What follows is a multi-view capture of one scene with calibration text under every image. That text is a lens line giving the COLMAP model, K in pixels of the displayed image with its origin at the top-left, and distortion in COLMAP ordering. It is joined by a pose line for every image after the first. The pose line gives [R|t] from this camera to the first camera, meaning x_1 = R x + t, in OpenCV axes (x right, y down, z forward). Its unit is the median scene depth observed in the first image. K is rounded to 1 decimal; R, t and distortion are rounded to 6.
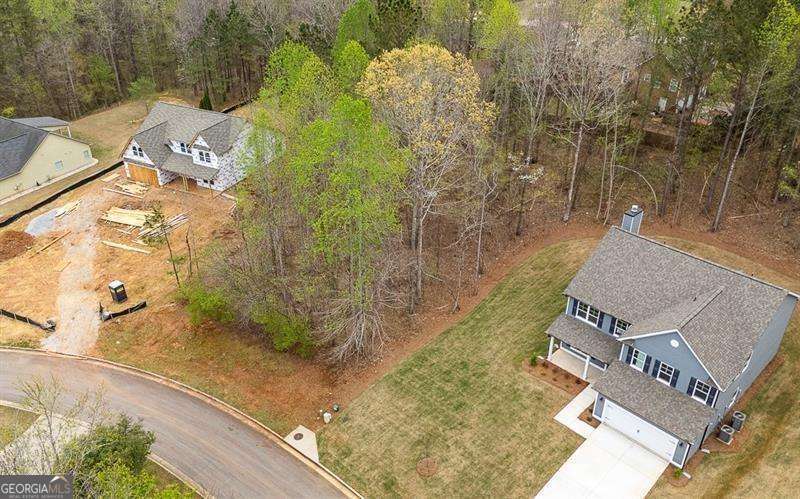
lens RADIAL K [[616.9, 0, 378.4], [0, 616.9, 247.9], [0, 0, 1]] dist [0.045512, -0.003951]
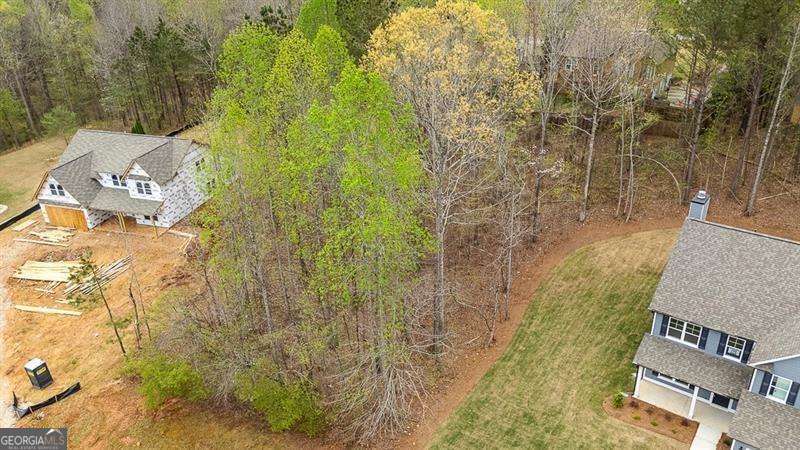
lens RADIAL K [[586.6, 0, 400.0], [0, 586.6, 225.0], [0, 0, 1]] dist [0.032113, -0.004478]
pose [[0.984715, -0.099346, 0.143065, -0.073823], [0.109333, 0.991961, -0.063709, -0.013001], [-0.135586, 0.078377, 0.987661, 0.216364]]
